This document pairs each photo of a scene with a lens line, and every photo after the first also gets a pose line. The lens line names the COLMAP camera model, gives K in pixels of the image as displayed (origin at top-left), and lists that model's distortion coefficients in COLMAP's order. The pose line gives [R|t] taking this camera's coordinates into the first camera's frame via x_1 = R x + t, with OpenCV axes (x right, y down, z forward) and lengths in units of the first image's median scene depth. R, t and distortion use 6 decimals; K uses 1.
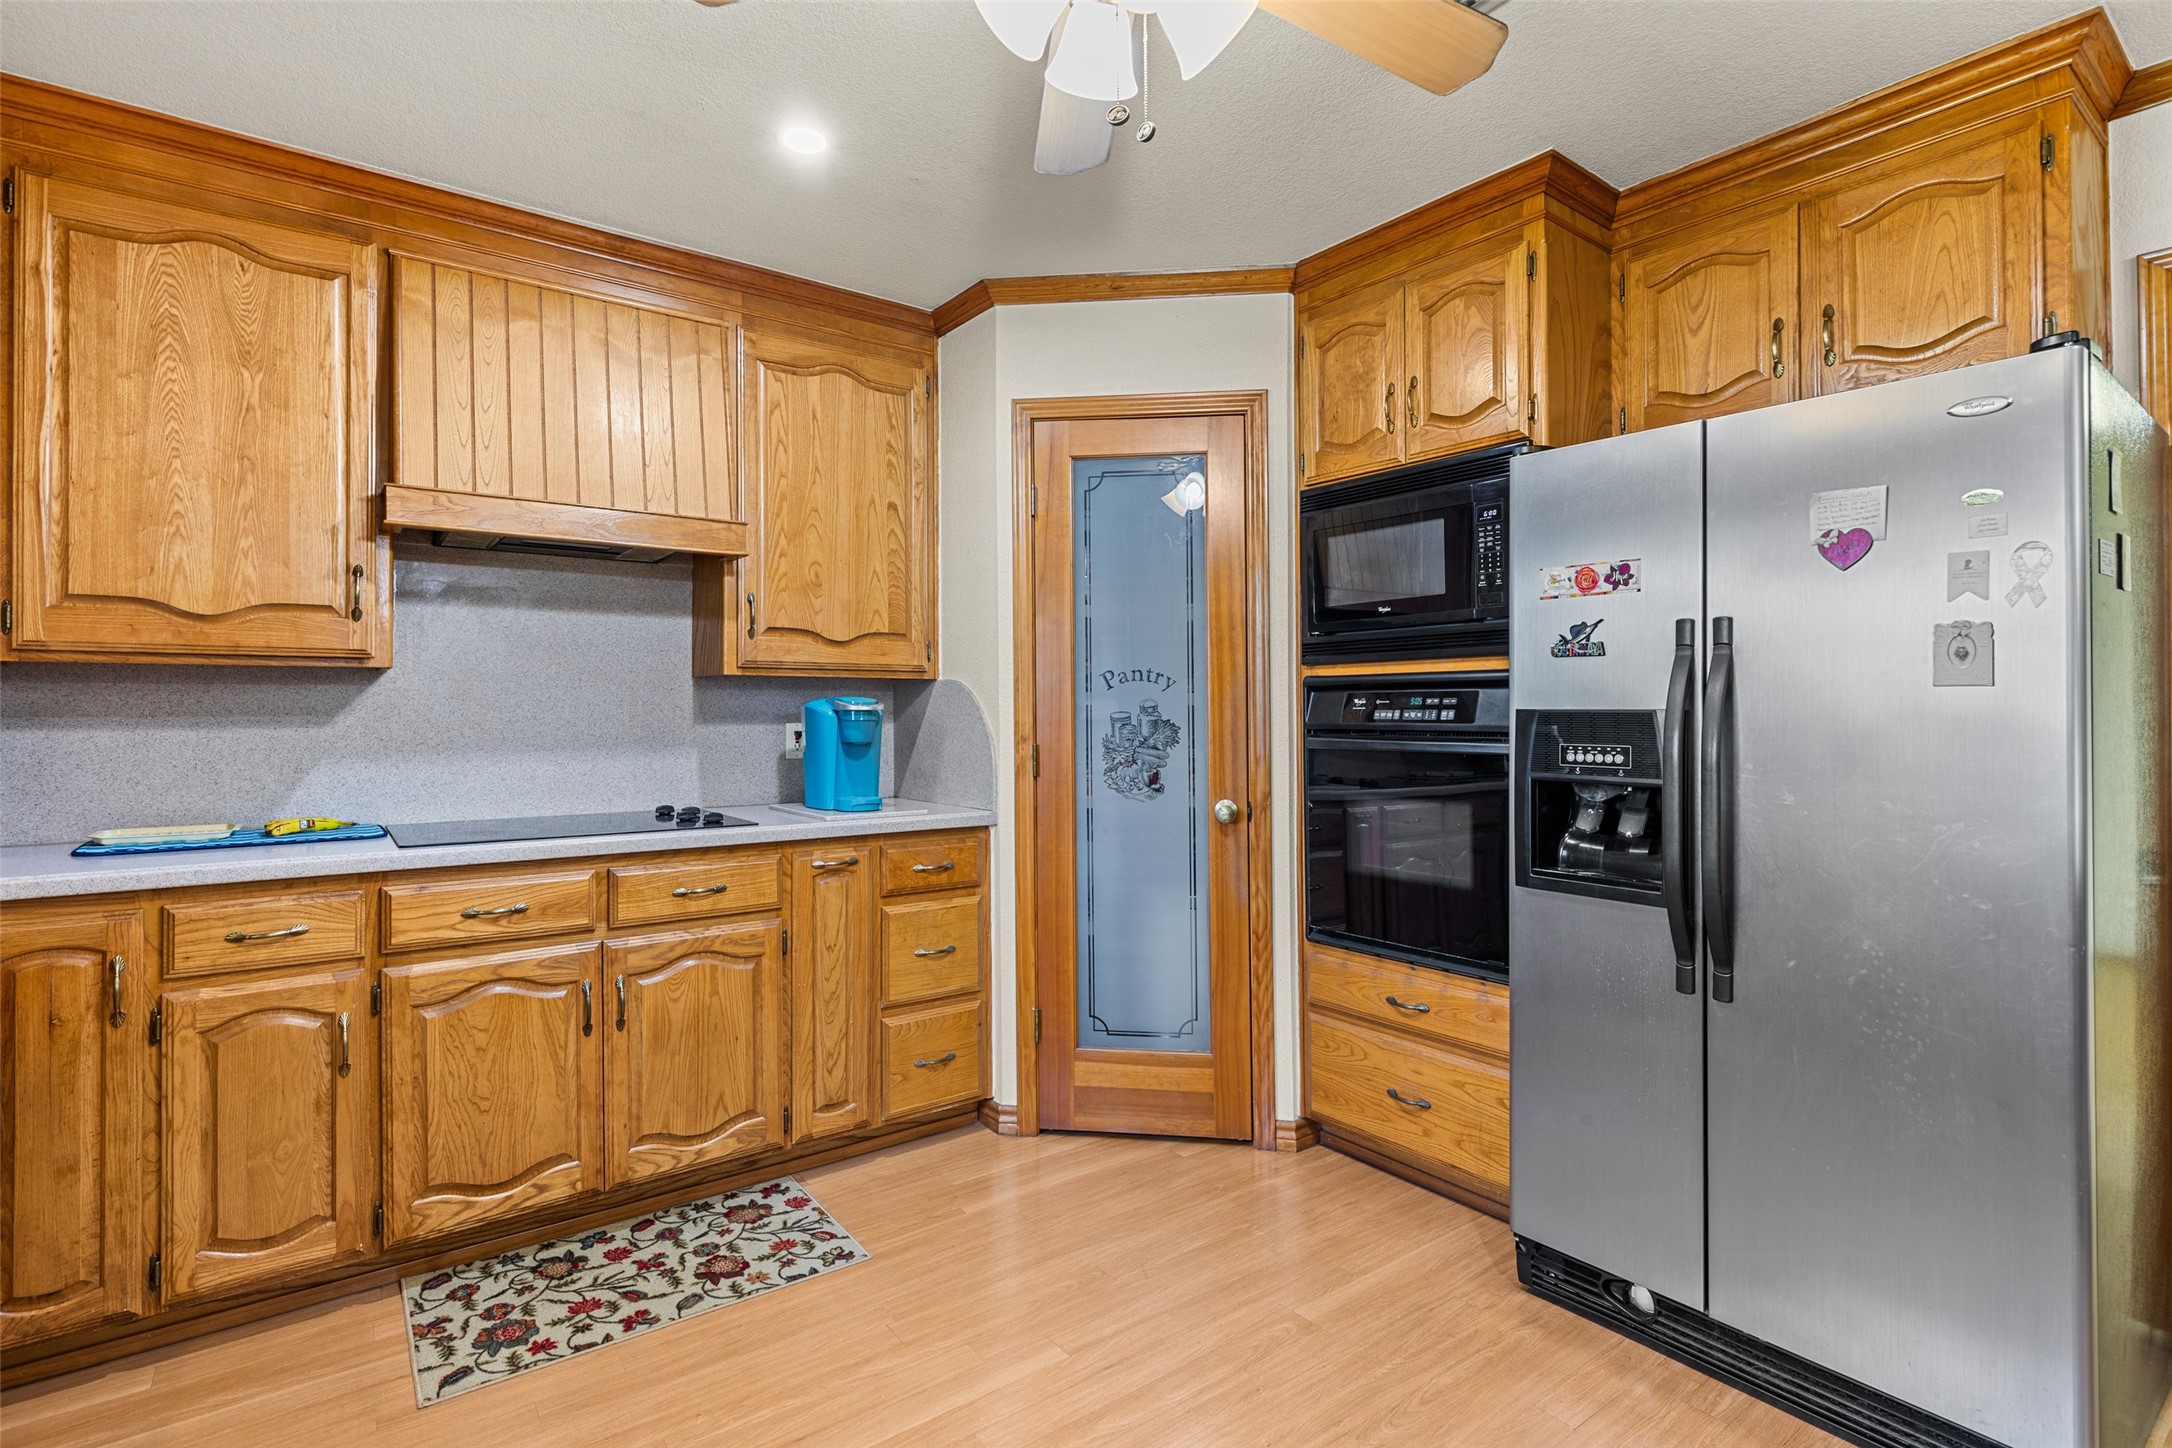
lens RADIAL K [[1059.7, 0, 1134.8], [0, 1059.7, 690.2], [0, 0, 1]] dist [-0.001620, -0.001233]
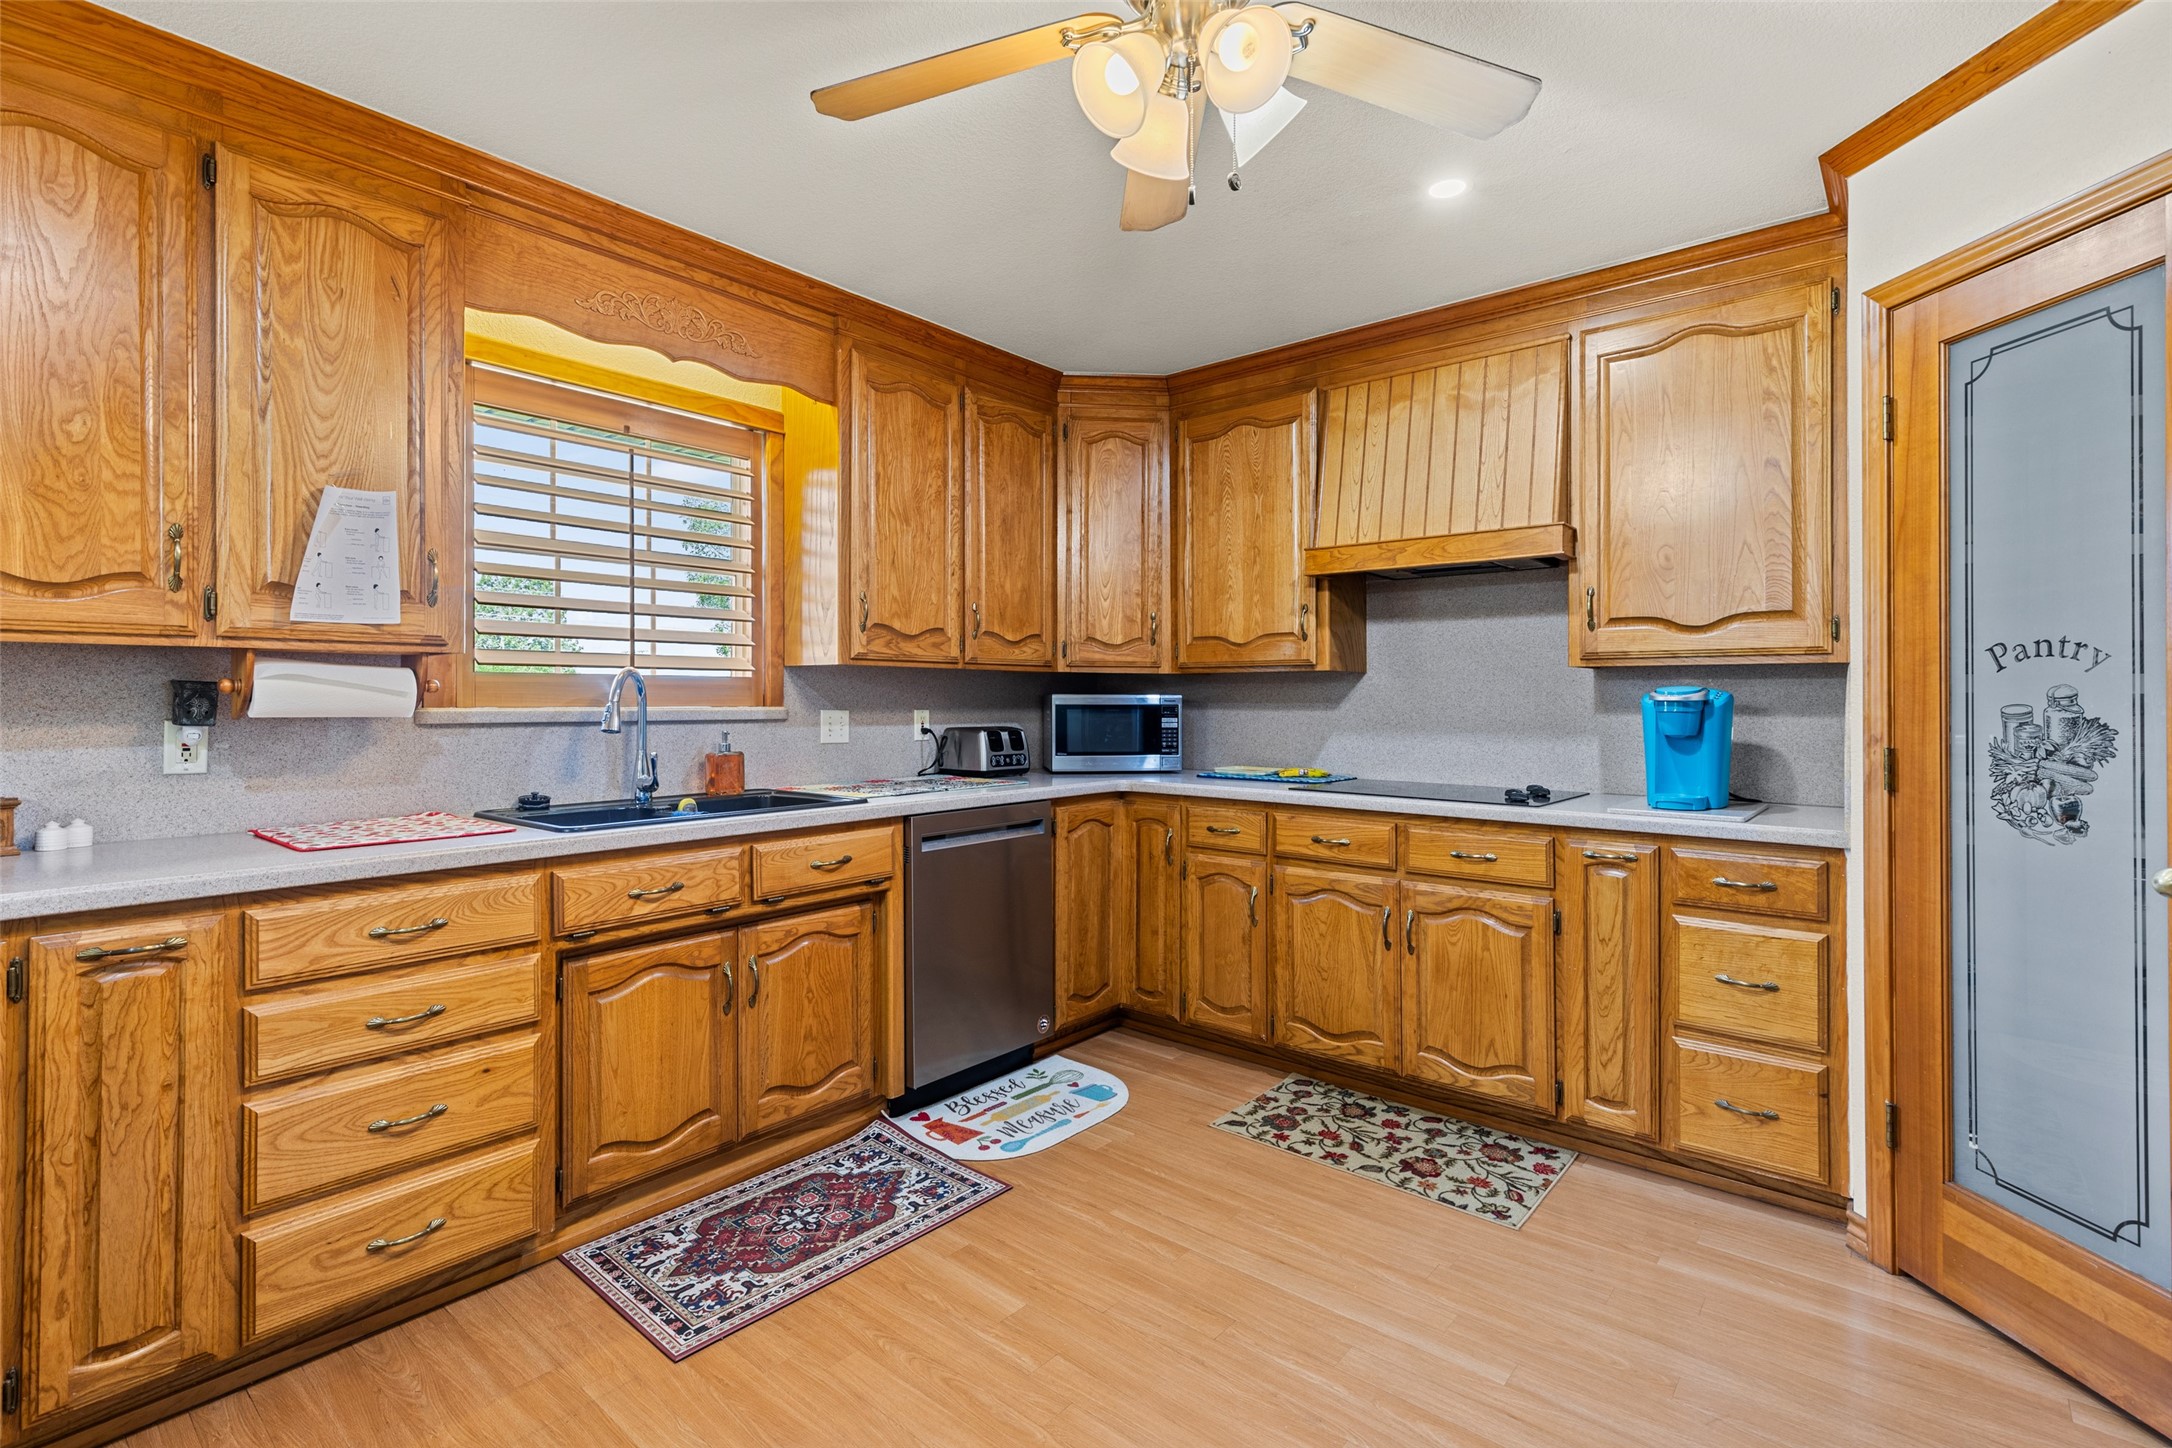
lens RADIAL K [[1006.3, 0, 1064.1], [0, 1006.3, 693.2], [0, 0, 1]] dist [0.005459, -0.000693]
pose [[0.190443, -0.004326, -0.981689, 0.580852], [0.014688, 0.999891, -0.001556, 0.006656], [0.981588, -0.014123, 0.190486, 0.352365]]
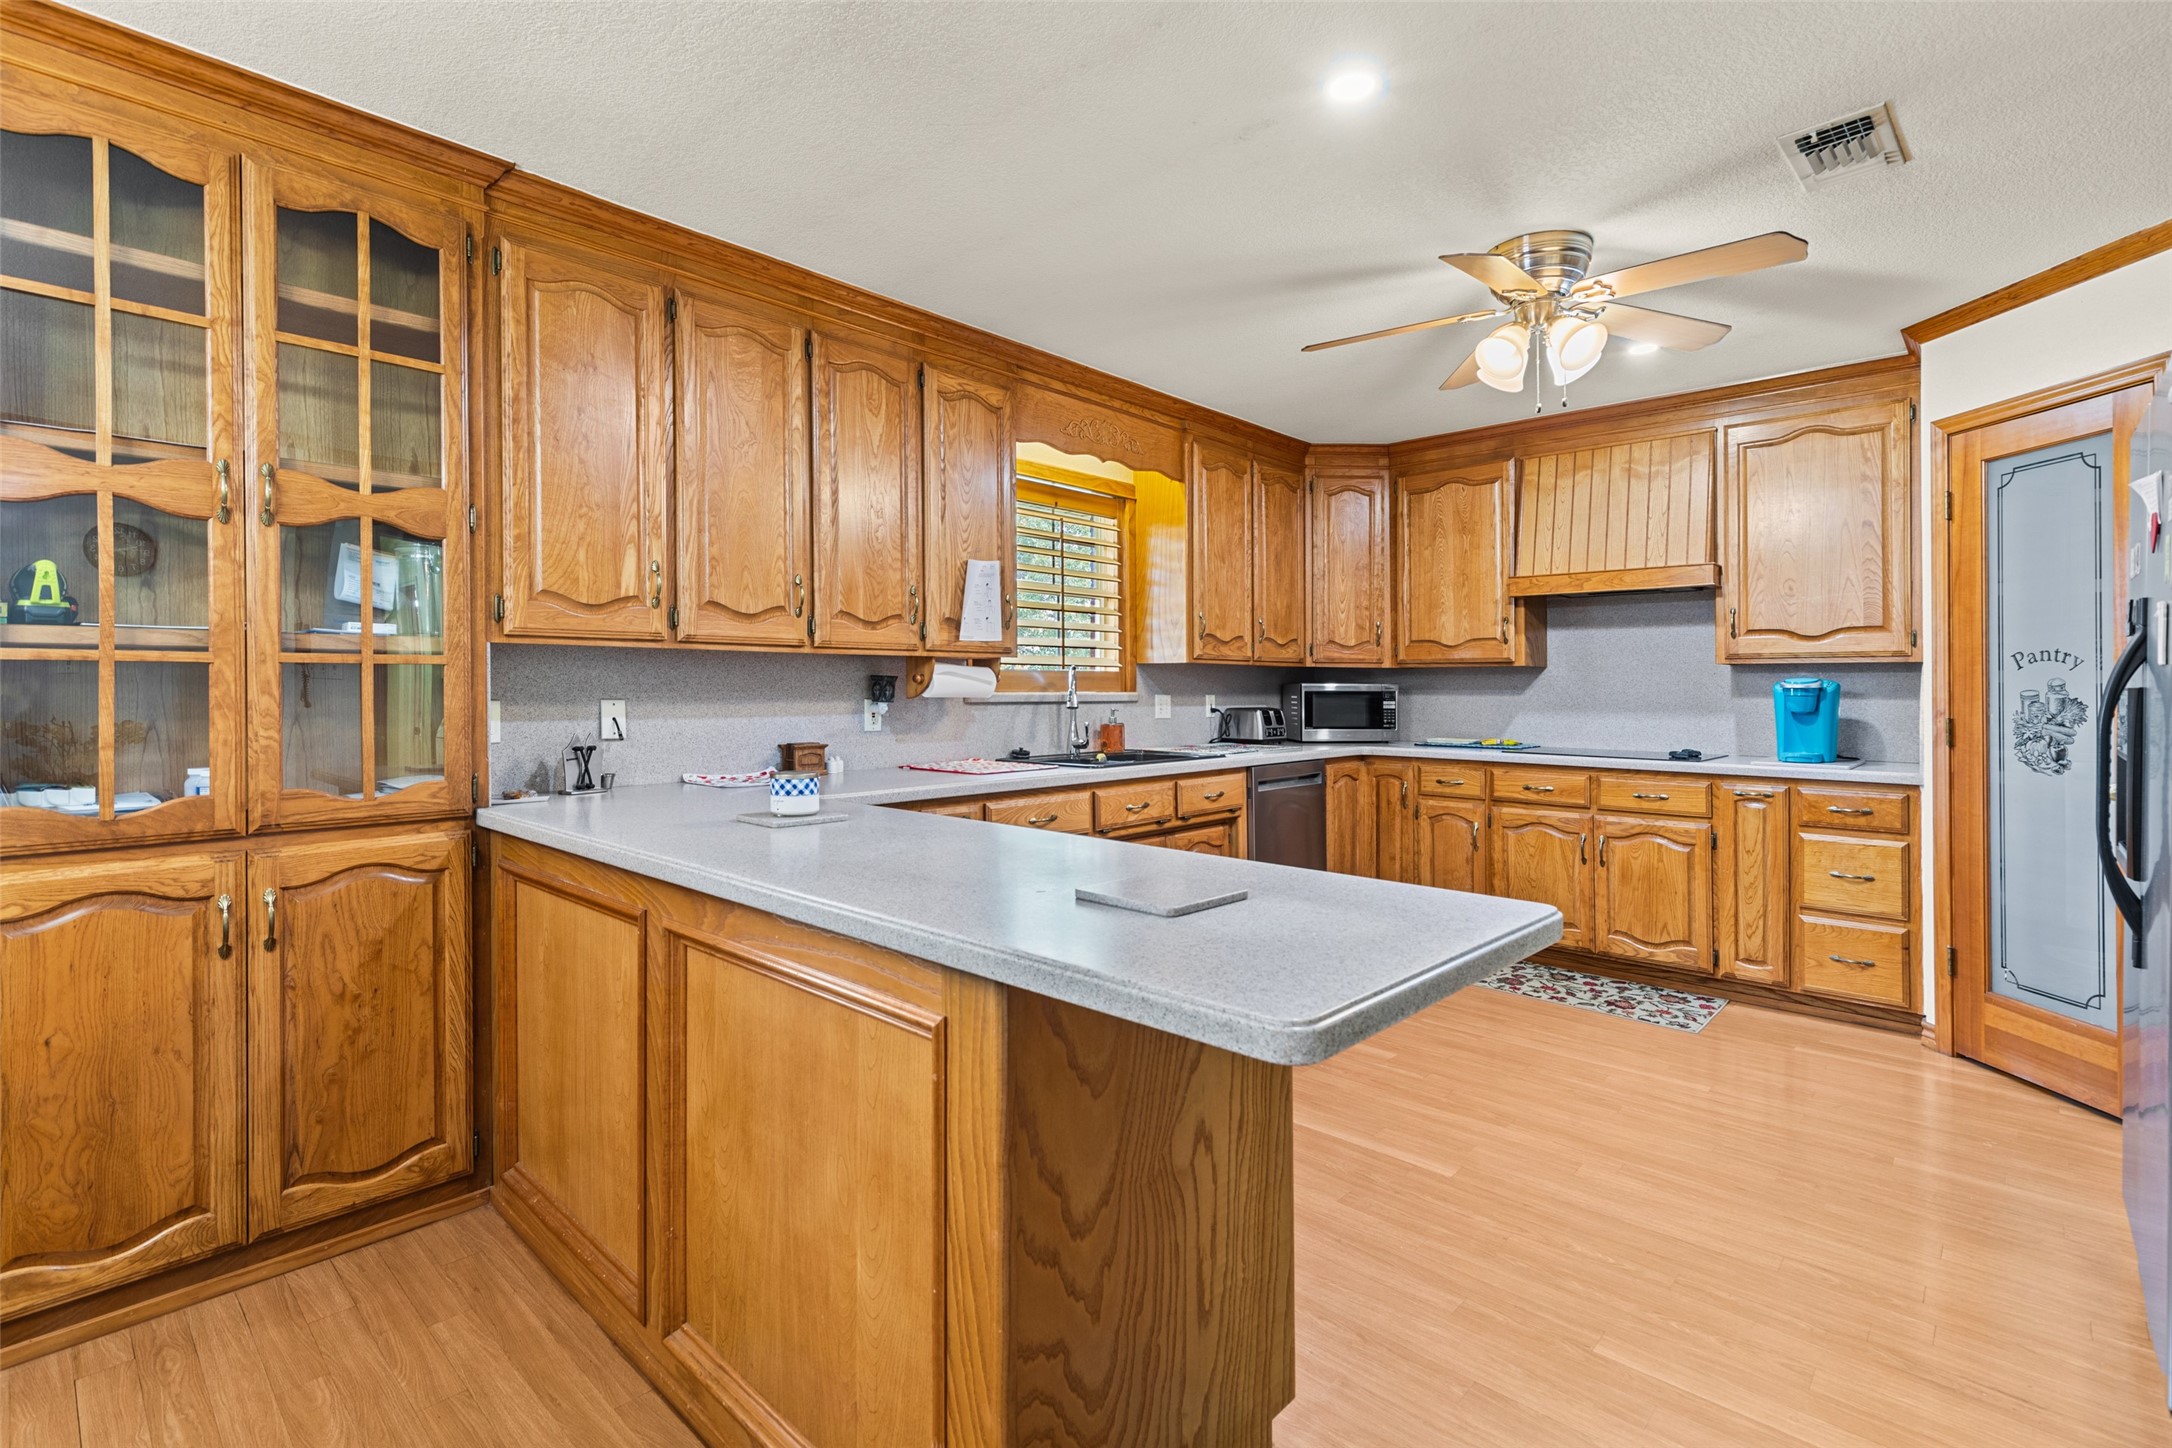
lens RADIAL K [[1006.3, 0, 1057.3], [0, 1006.3, 677.9], [0, 0, 1]] dist [0.005459, -0.000693]
pose [[0.135594, -0.007861, -0.990733, 1.022294], [0.014590, 0.999876, -0.005937, -0.000190], [0.990657, -0.013650, 0.135692, -0.130762]]
